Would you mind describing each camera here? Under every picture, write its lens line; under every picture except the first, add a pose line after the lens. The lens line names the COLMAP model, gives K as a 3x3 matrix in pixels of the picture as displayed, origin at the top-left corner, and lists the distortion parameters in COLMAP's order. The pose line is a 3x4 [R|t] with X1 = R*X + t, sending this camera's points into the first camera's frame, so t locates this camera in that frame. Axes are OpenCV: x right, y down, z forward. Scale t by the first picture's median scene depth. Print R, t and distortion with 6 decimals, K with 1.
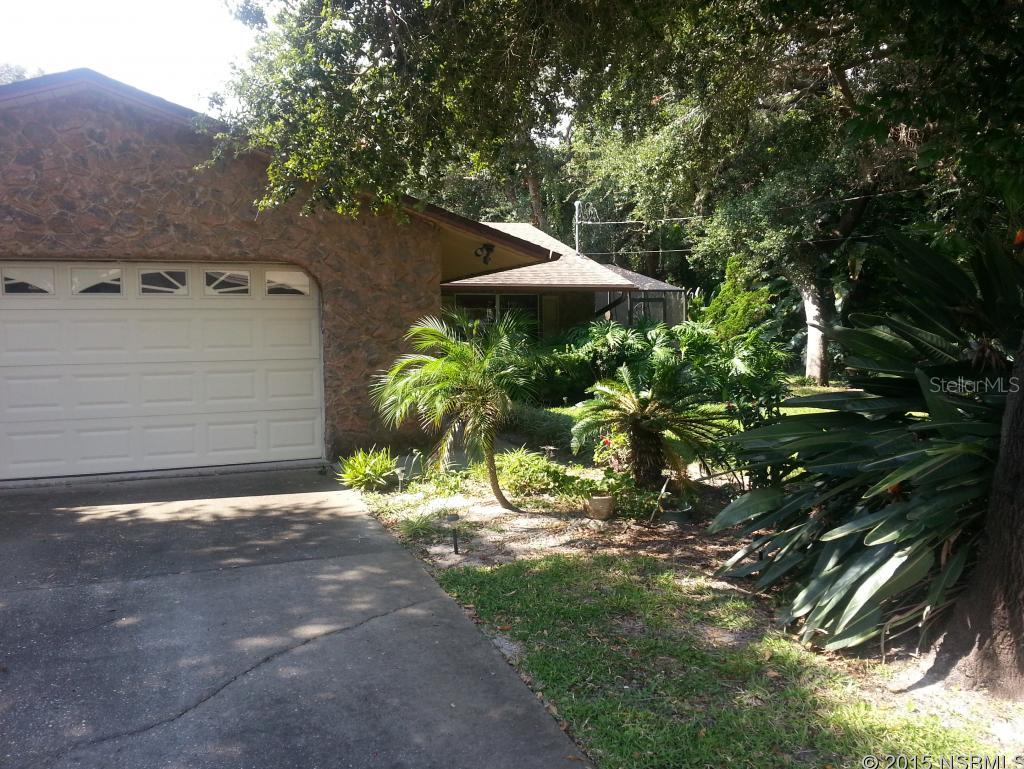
lens RADIAL K [[829.3, 0, 512.0], [0, 829.3, 384.5], [0, 0, 1]] dist [0.096866, -0.144492]
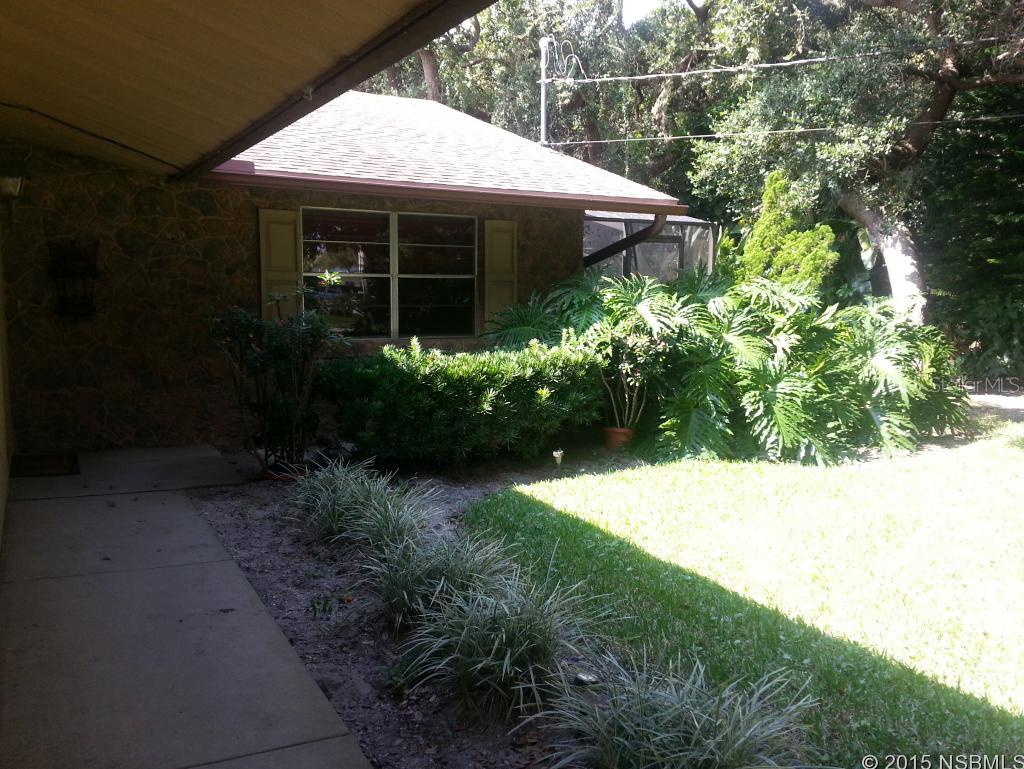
lens RADIAL K [[829.3, 0, 512.0], [0, 829.3, 384.5], [0, 0, 1]] dist [0.096866, -0.144492]
pose [[0.987197, 0.000477, 0.159504, -0.025409], [-0.009443, 0.998416, 0.055458, -0.038265], [-0.159225, -0.056254, 0.985638, 0.510184]]
